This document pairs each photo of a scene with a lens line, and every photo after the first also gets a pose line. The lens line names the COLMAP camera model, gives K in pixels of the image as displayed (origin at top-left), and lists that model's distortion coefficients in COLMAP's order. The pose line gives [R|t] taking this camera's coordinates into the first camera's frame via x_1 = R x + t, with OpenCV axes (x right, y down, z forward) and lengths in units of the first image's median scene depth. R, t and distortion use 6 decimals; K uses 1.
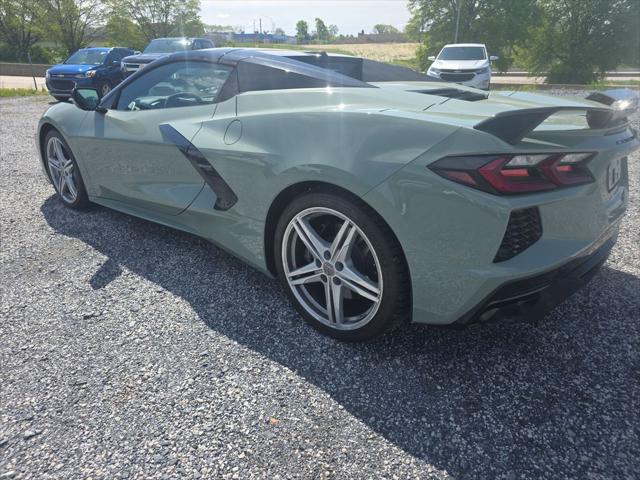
lens RADIAL K [[428.2, 0, 317.5], [0, 428.2, 241.2], [0, 0, 1]] dist [0.056967, -0.047393]
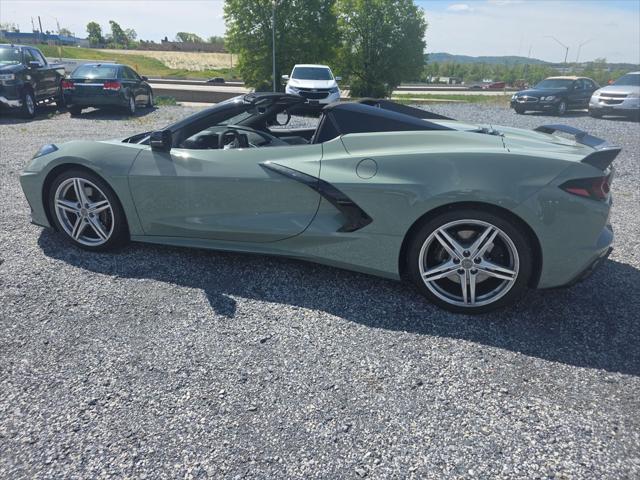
lens RADIAL K [[429.2, 0, 320.0], [0, 429.2, 240.0], [0, 0, 1]] dist [0.057341, -0.049159]
pose [[0.914471, -0.122067, 0.385802, -0.800235], [0.130388, 0.991452, 0.004635, -0.068375], [-0.383070, 0.046065, 0.922570, -0.088041]]
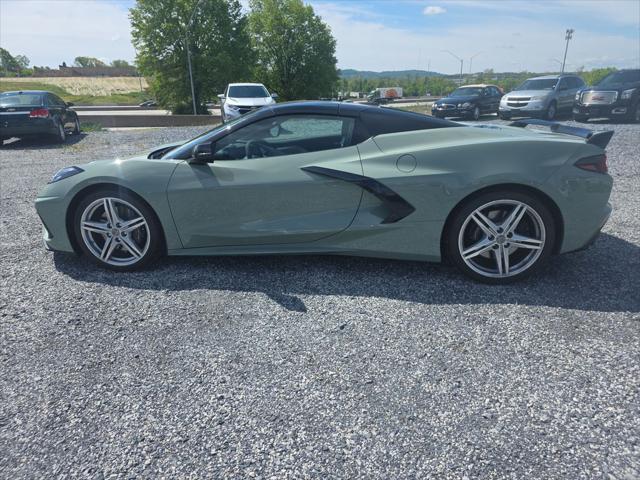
lens RADIAL K [[428.2, 0, 317.5], [0, 428.2, 241.2], [0, 0, 1]] dist [0.056967, -0.047393]
pose [[0.824178, -0.196789, 0.531041, -1.179571], [0.231921, 0.972734, 0.000526, -0.073339], [-0.516665, 0.122726, 0.847346, 0.003010]]
